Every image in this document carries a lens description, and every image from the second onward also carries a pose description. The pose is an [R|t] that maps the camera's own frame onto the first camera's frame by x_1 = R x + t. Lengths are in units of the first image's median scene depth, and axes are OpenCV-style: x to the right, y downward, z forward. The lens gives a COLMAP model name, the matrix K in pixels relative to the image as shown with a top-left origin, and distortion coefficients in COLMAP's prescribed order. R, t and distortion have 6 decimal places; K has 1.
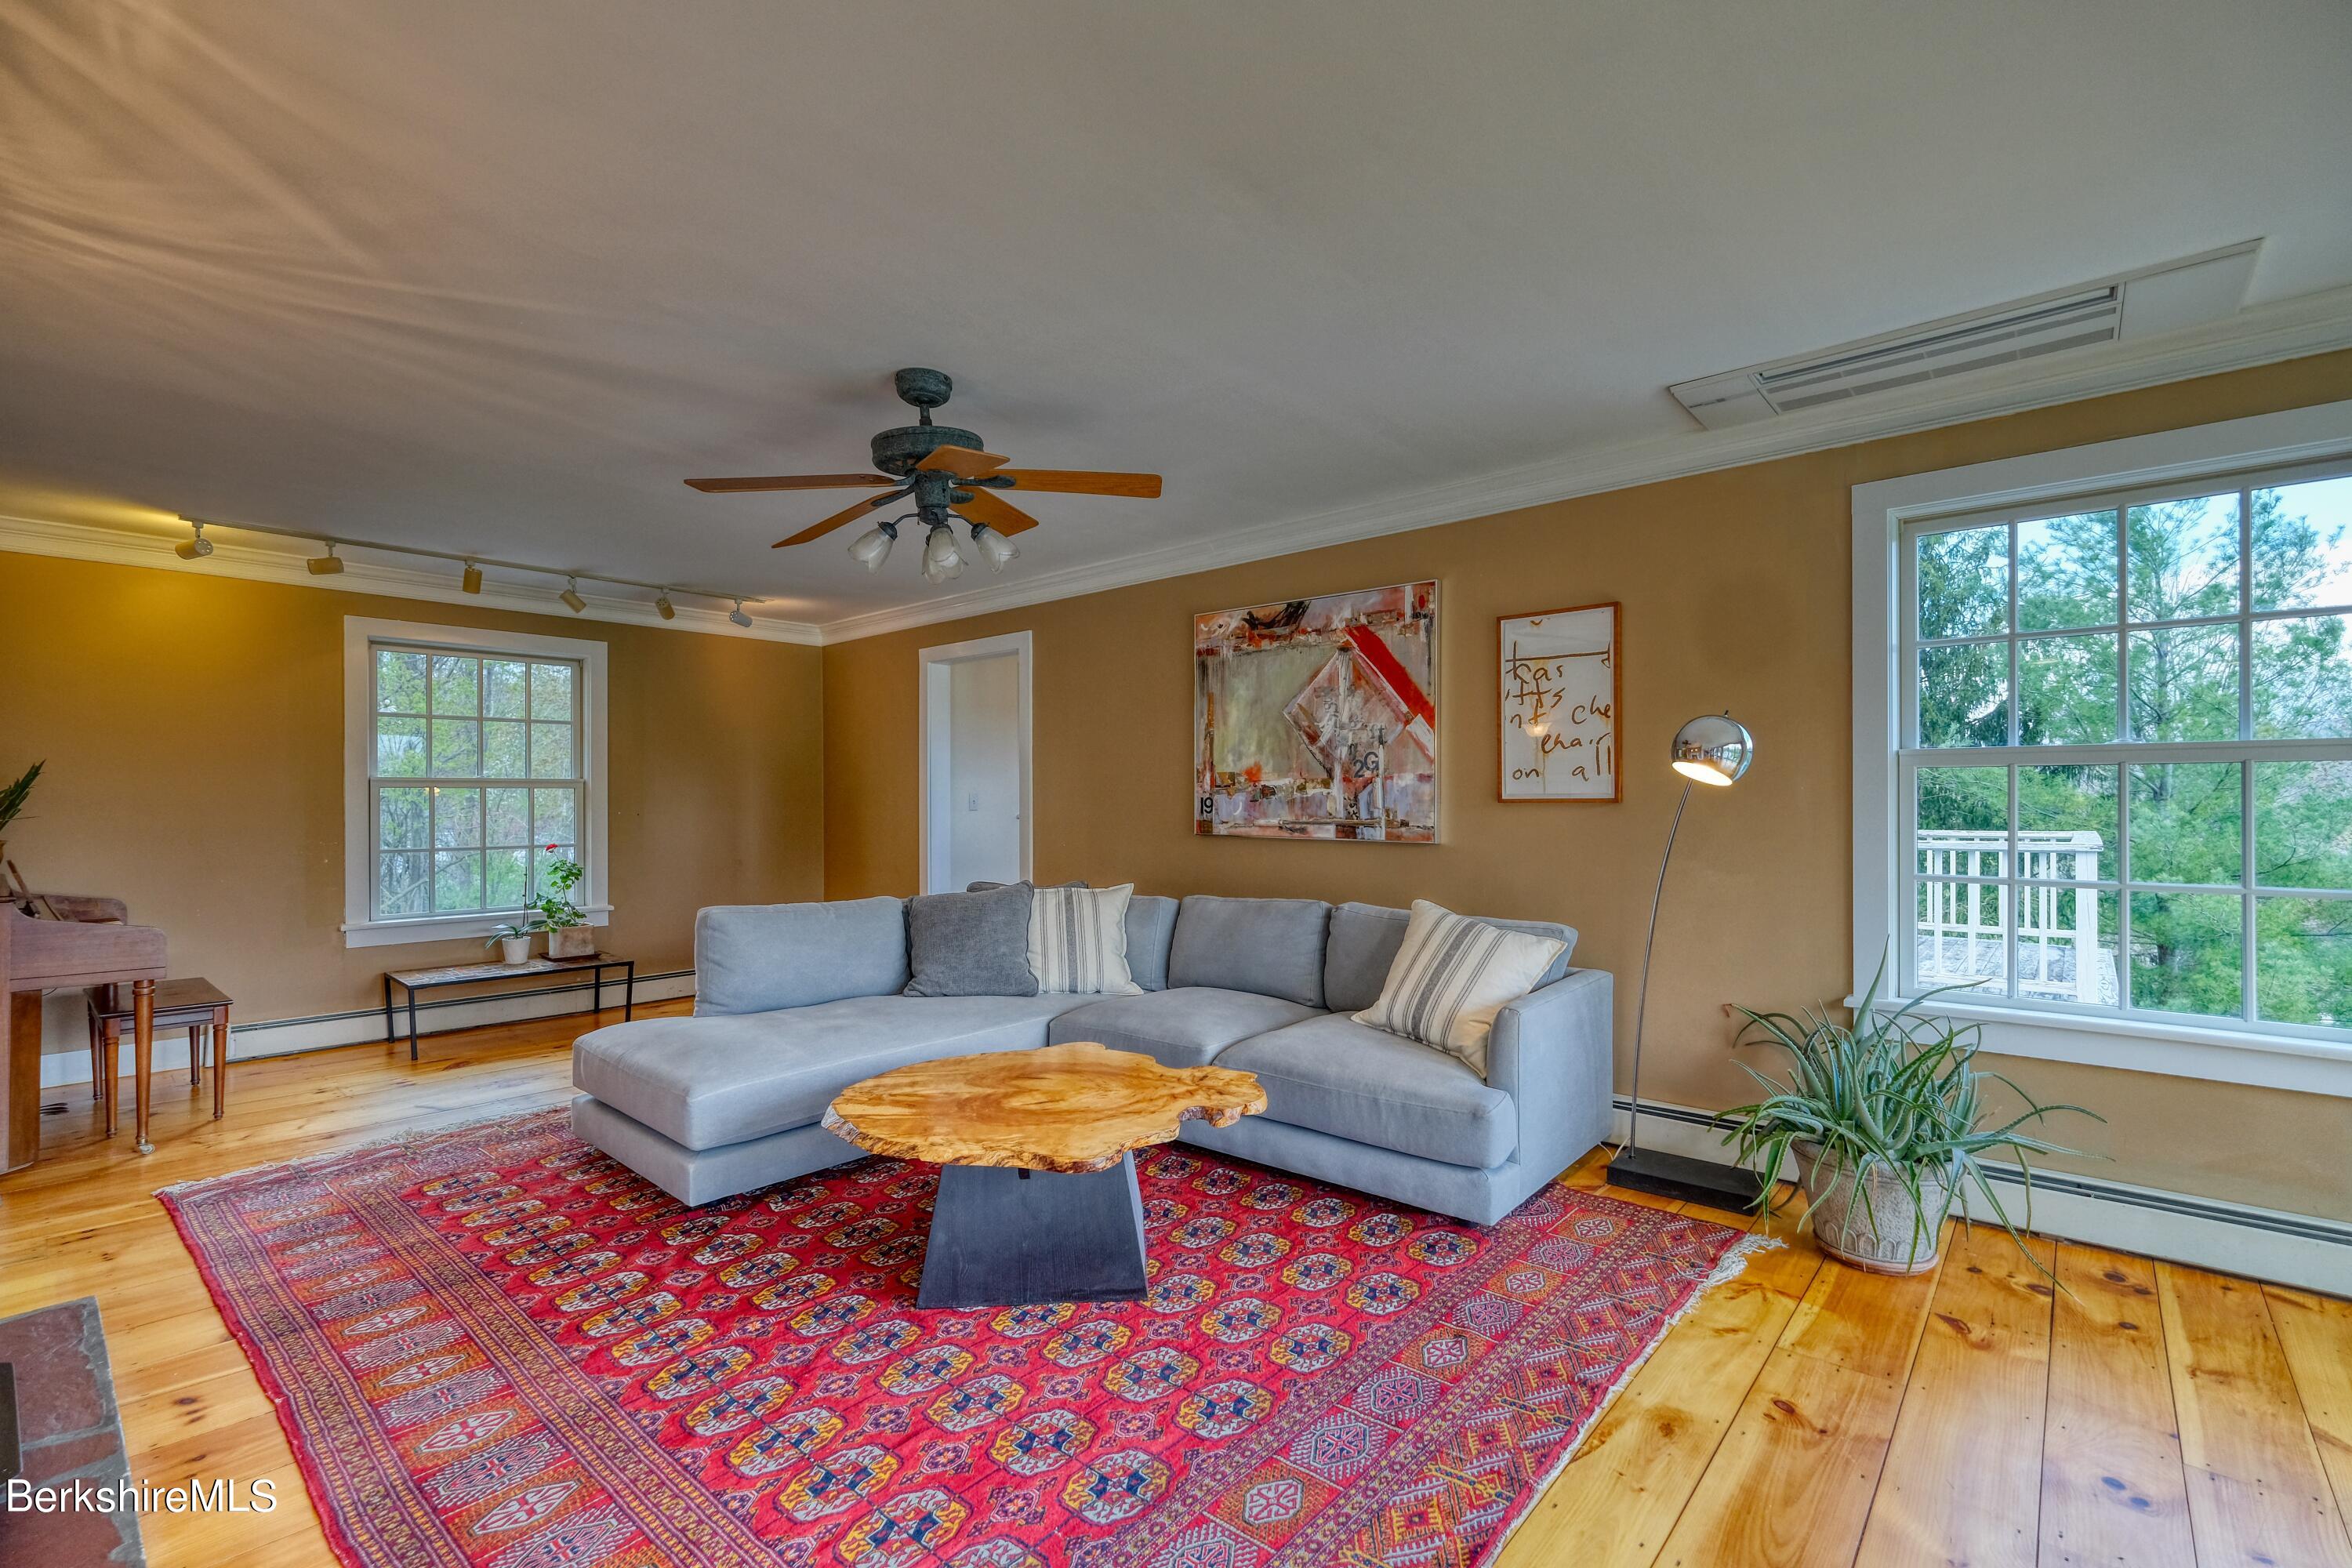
lens RADIAL K [[1029.6, 0, 1177.8], [0, 1029.6, 798.3], [0, 0, 1]] dist [0.004223, -0.001061]
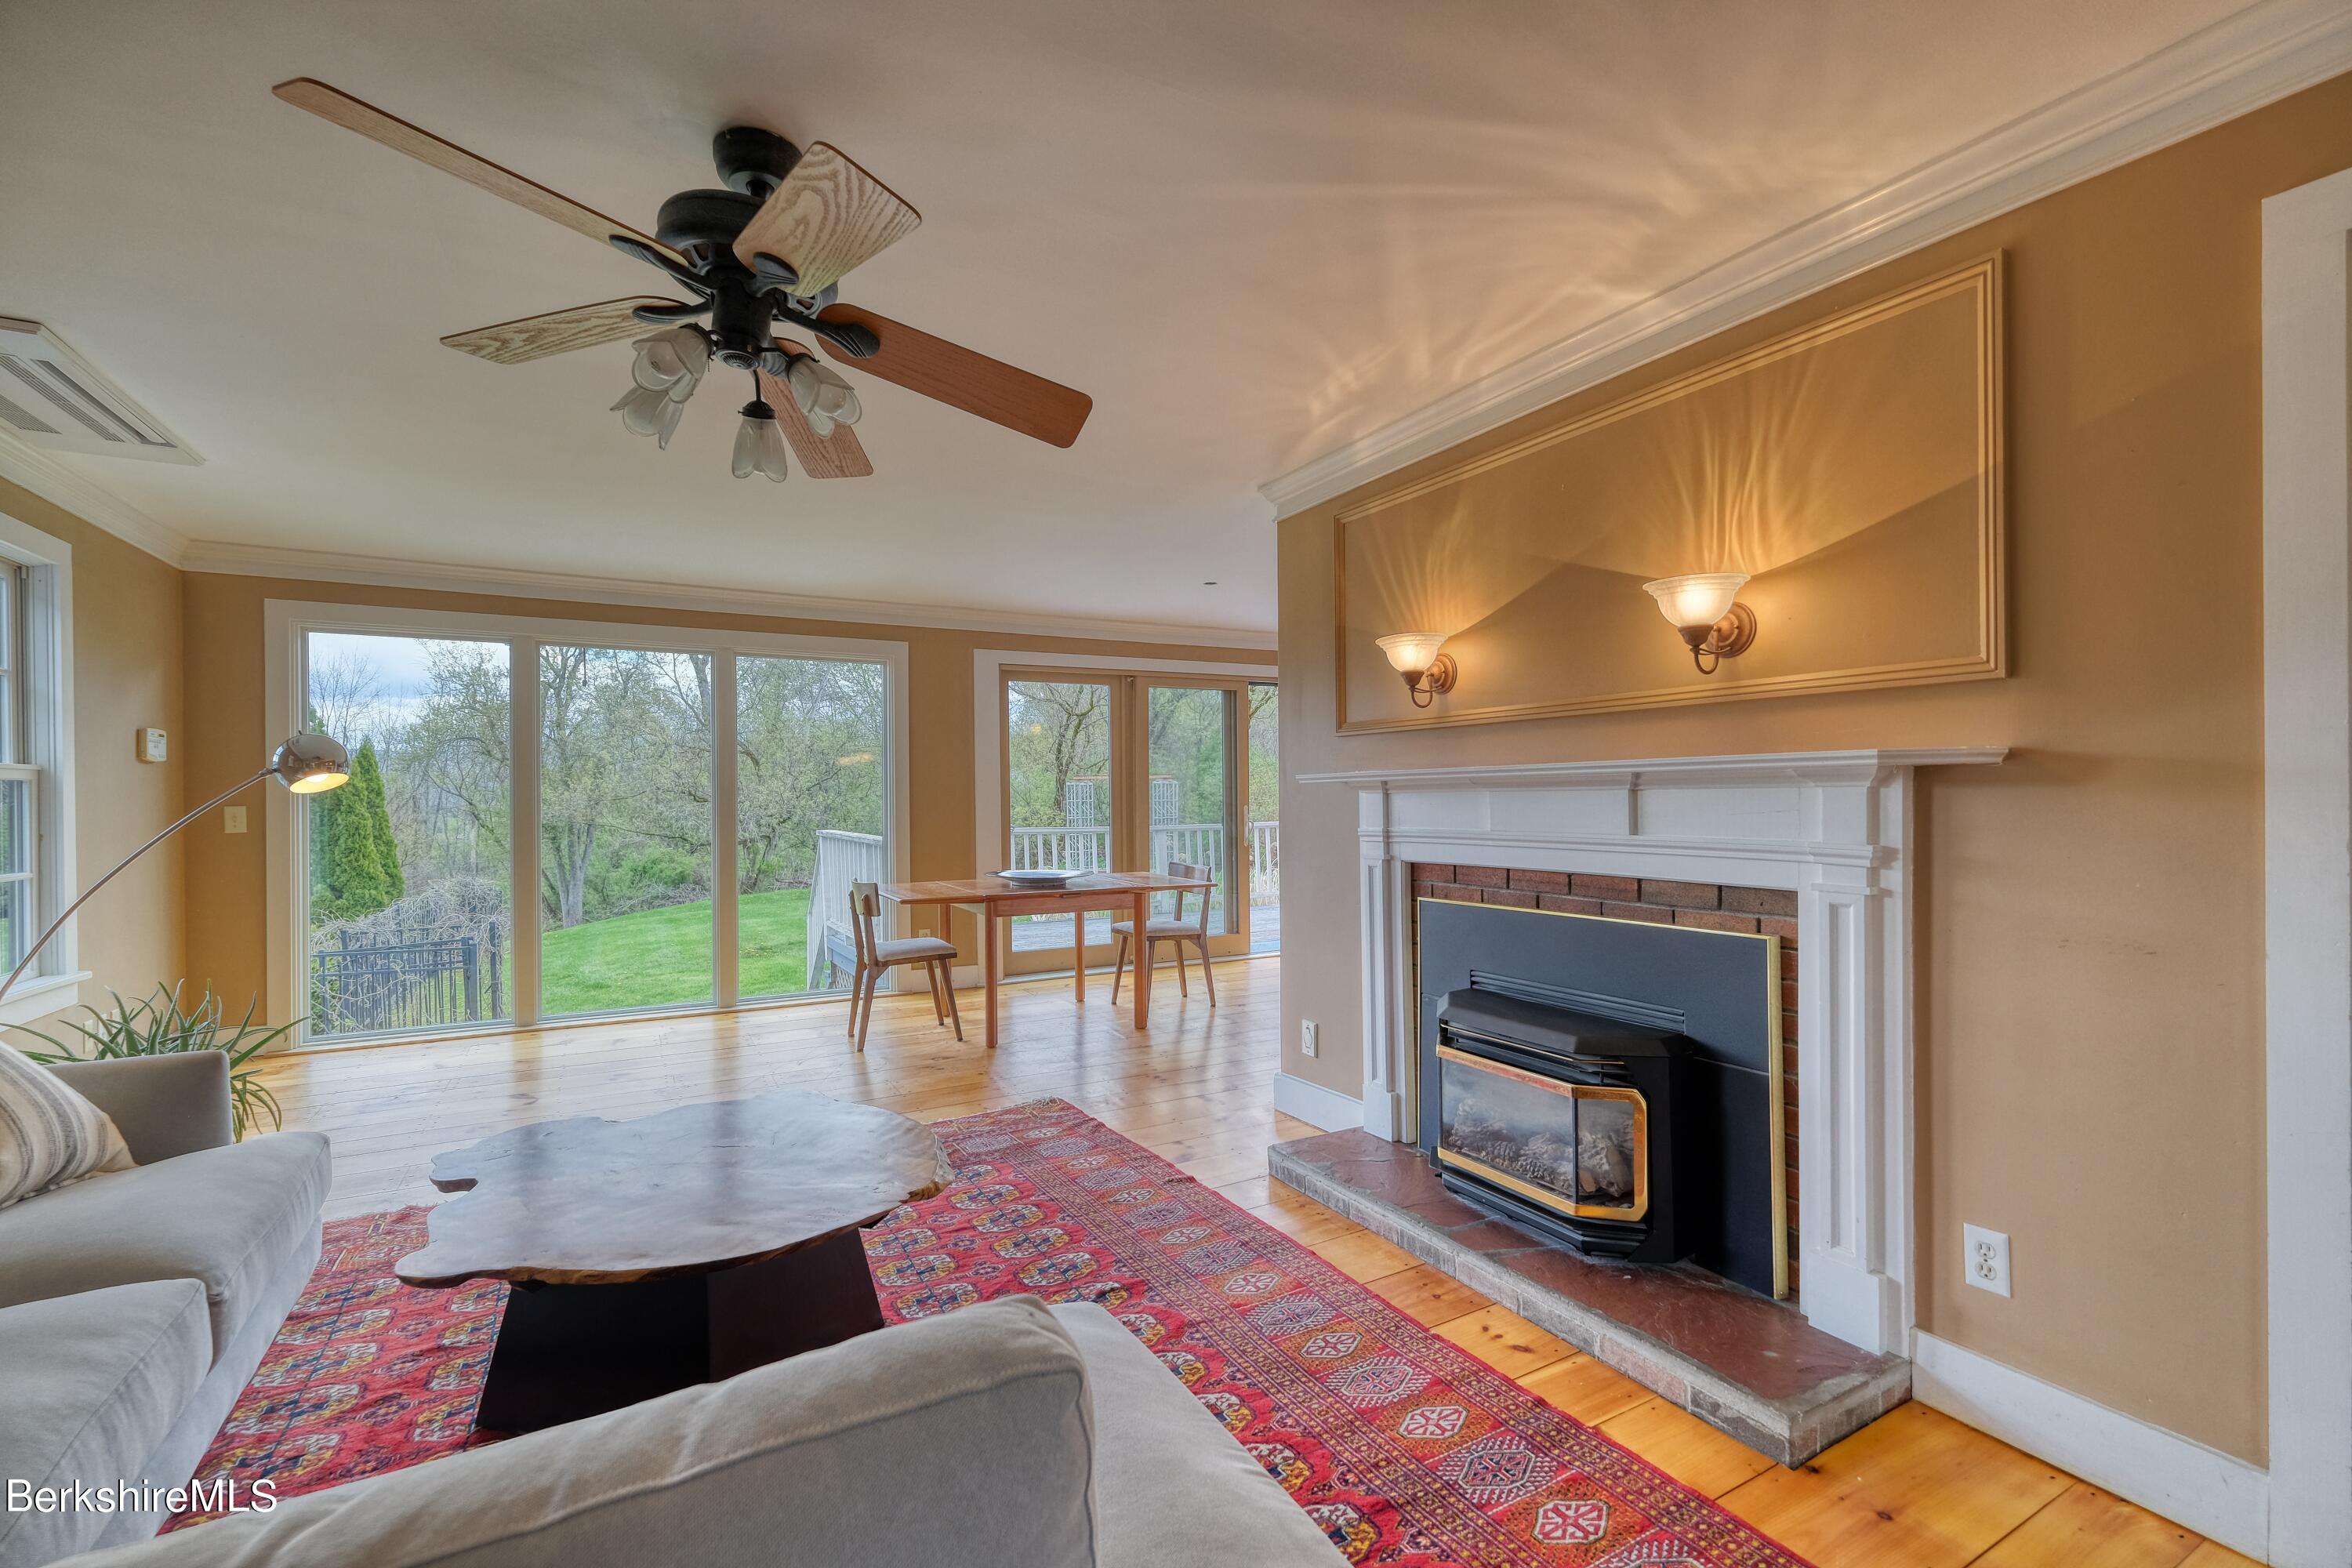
lens RADIAL K [[1029.6, 0, 1184.1], [0, 1029.6, 789.9], [0, 0, 1]] dist [0.004223, -0.001061]
pose [[-0.942568, 0.013750, 0.333730, -0.897573], [0.012289, 0.999903, -0.006491, 0.005487], [-0.333787, -0.002017, -0.942646, 1.923377]]
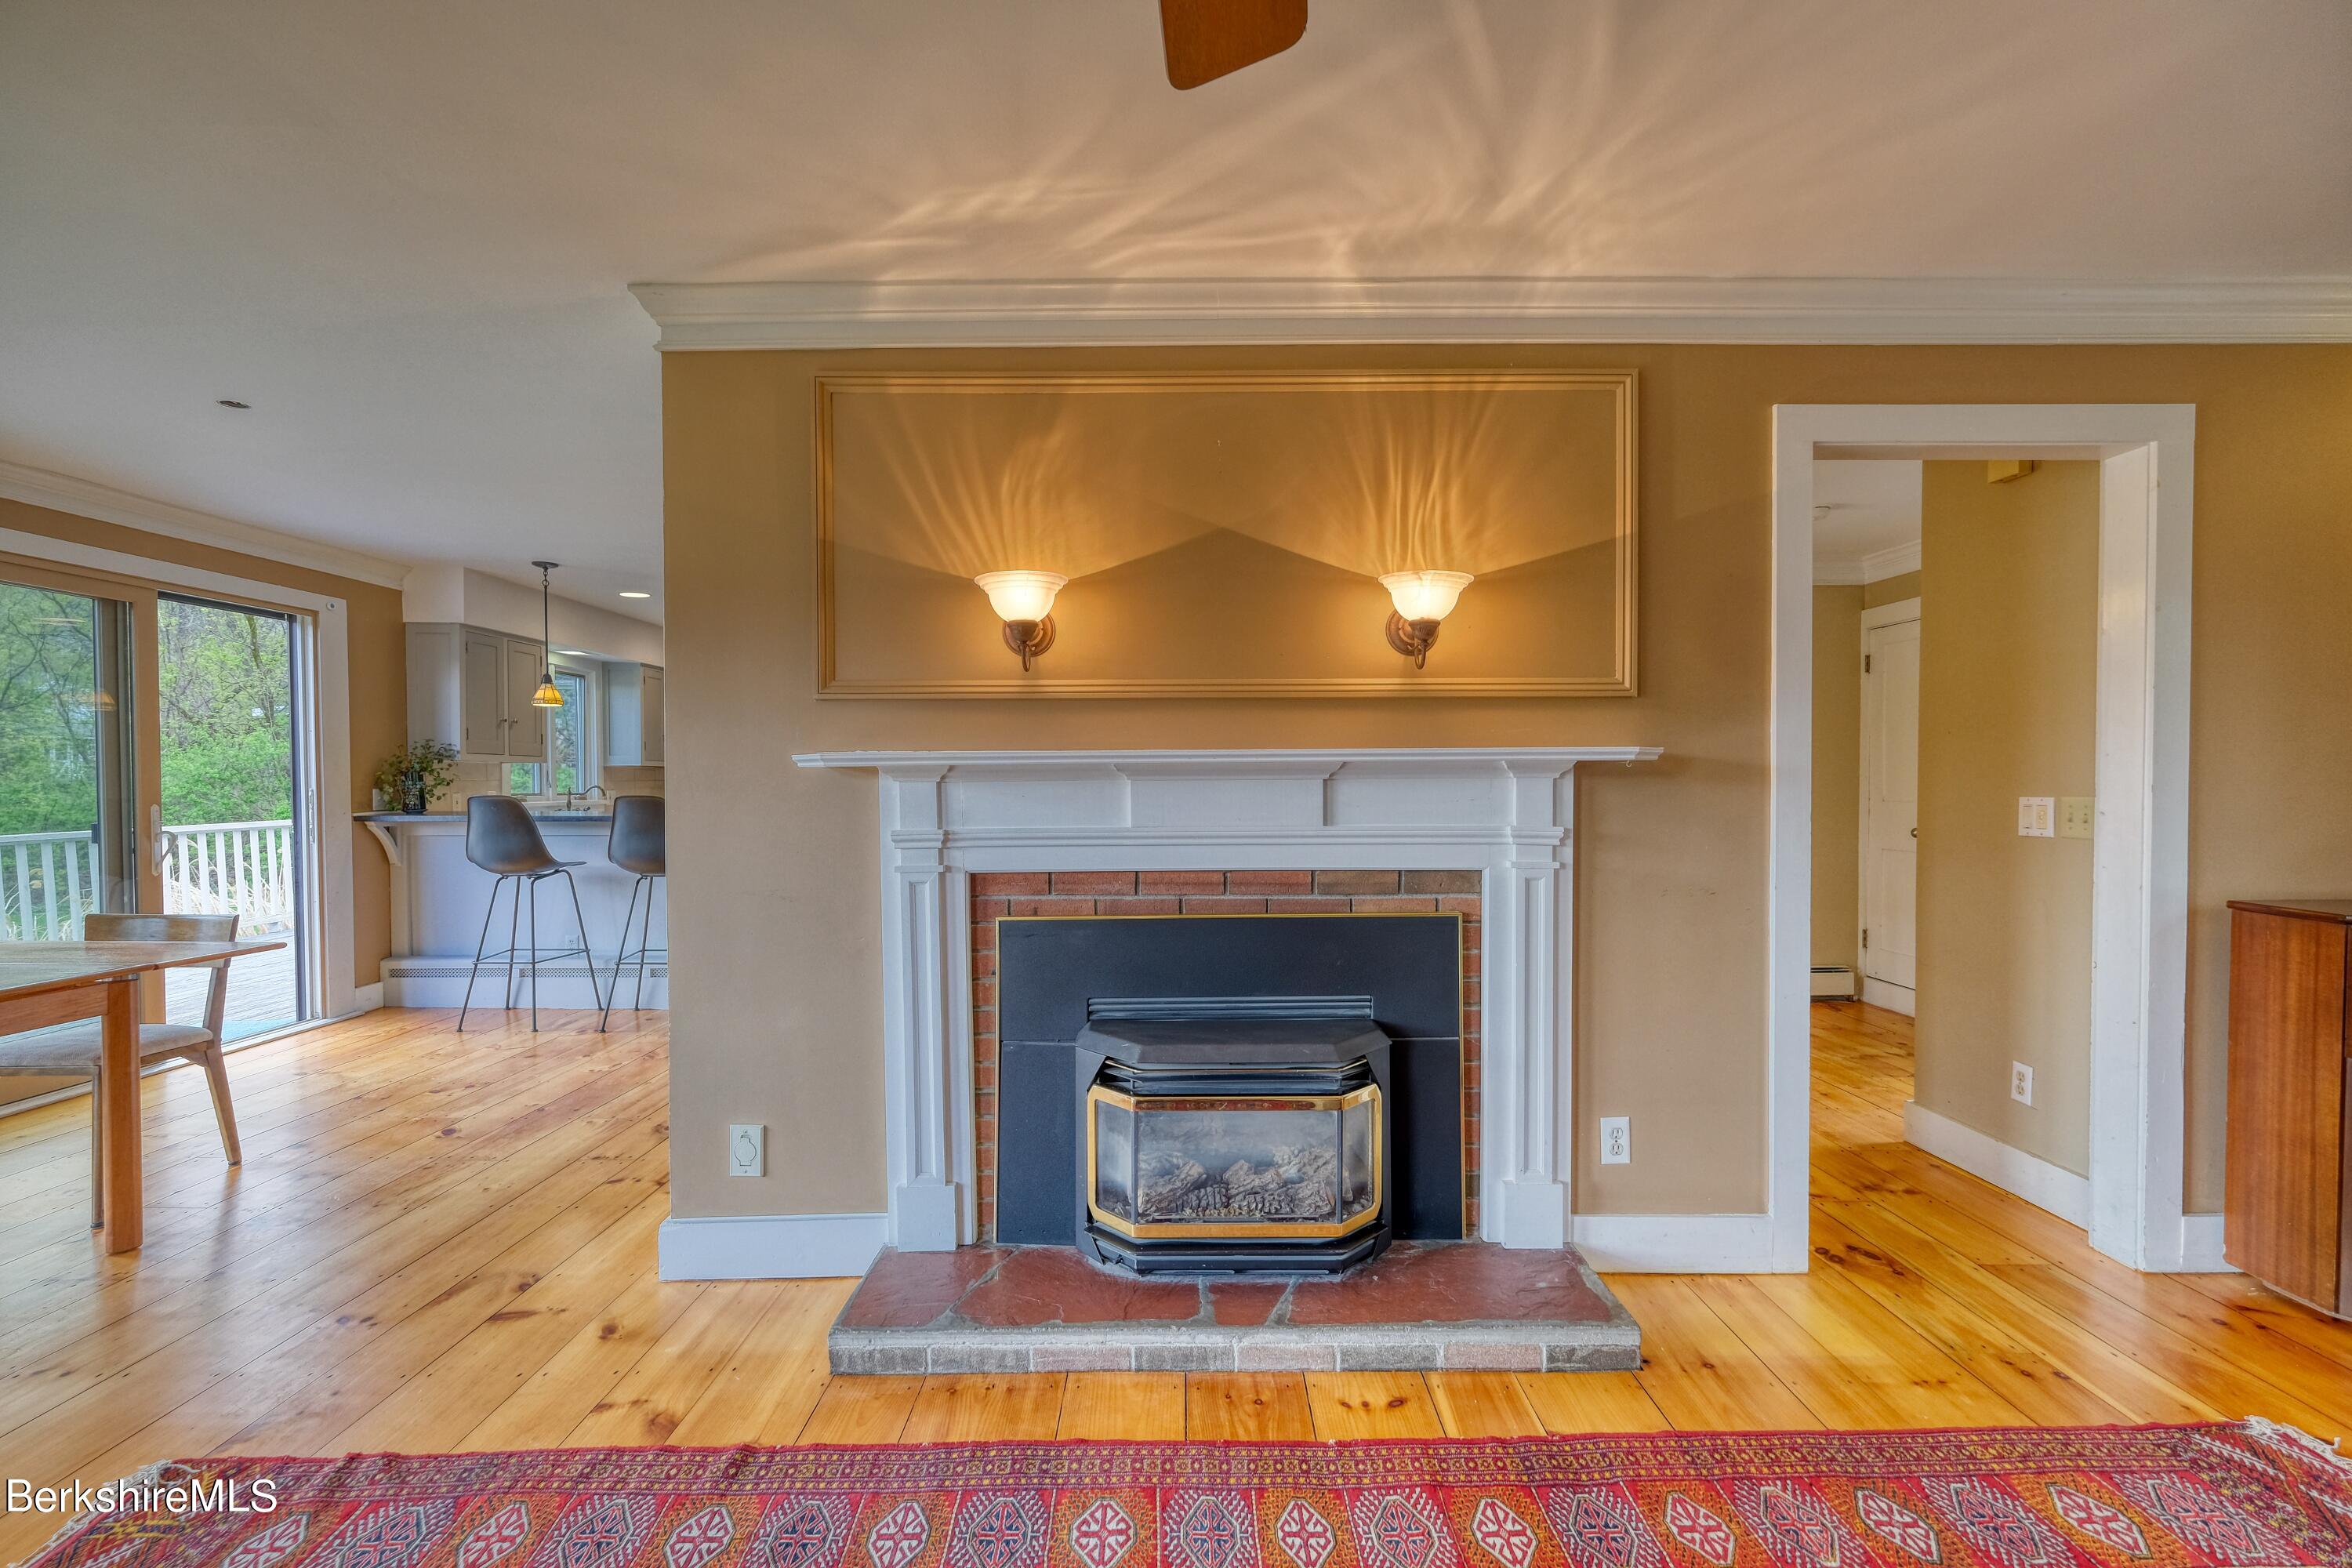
lens RADIAL K [[1029.6, 0, 1178.2], [0, 1029.6, 794.0], [0, 0, 1]] dist [0.004223, -0.001061]
pose [[-0.750672, 0.016698, -0.660464, -0.165217], [0.006487, 0.999819, 0.017904, -0.001319], [0.660643, 0.009155, -0.750644, 1.430256]]
